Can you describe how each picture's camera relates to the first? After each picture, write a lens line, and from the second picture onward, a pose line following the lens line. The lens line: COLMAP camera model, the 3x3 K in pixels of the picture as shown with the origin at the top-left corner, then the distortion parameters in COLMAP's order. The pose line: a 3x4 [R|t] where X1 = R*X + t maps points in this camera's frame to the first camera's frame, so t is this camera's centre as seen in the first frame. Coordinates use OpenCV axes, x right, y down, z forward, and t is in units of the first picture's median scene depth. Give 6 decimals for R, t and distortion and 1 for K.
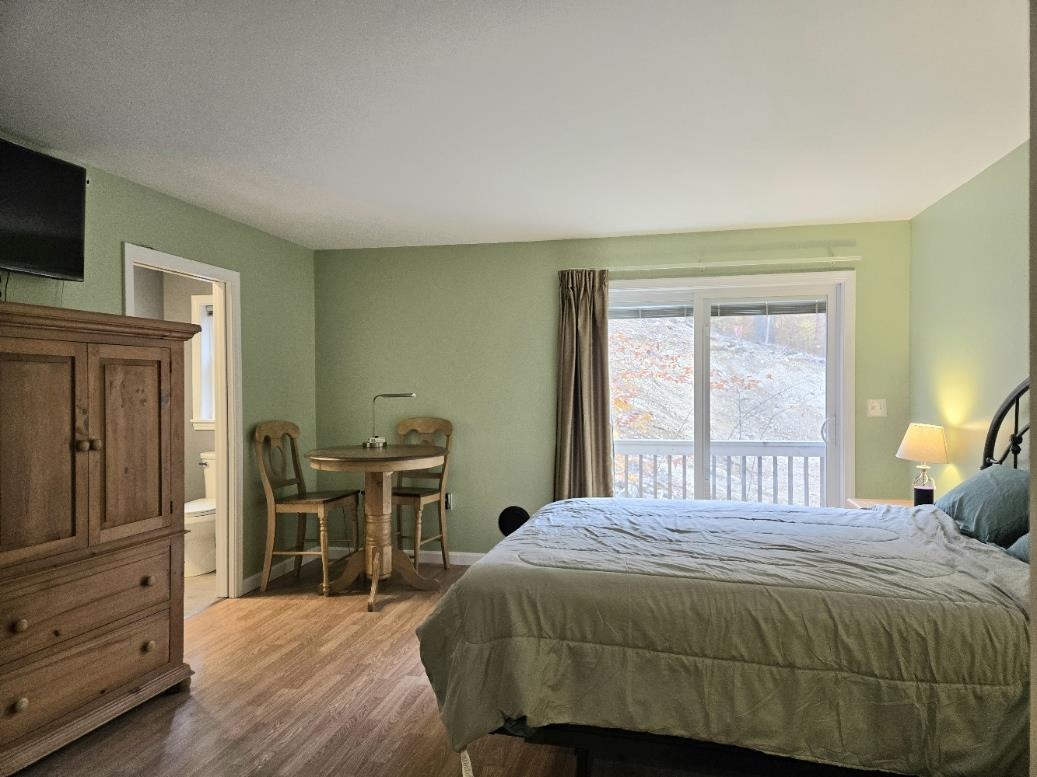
lens RADIAL K [[699.6, 0, 518.4], [0, 699.6, 390.5], [0, 0, 1]] dist [0.041237, -0.040394]
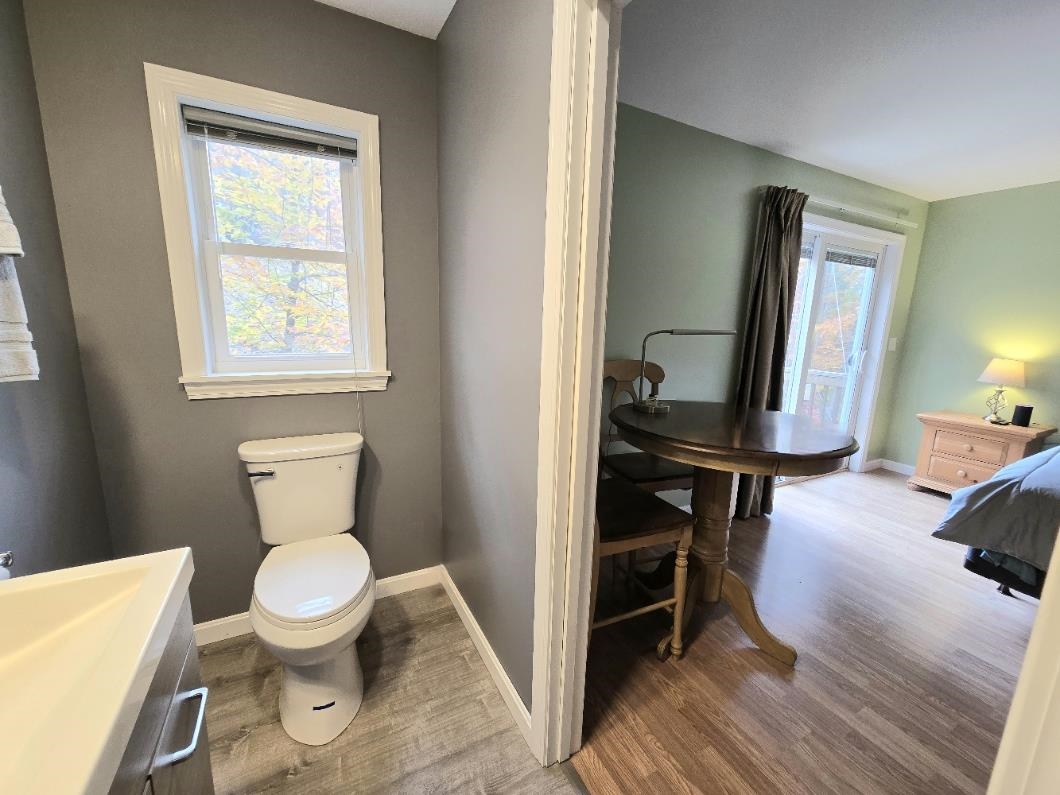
lens RADIAL K [[434.4, 0, 527.1], [0, 434.4, 401.4], [0, 0, 1]] dist [-0.002314, -0.000046]
pose [[0.767602, -0.096958, 0.633551, -0.544222], [-0.025740, 0.983030, 0.181629, 0.000586], [-0.640410, -0.155727, 0.752080, 0.756211]]
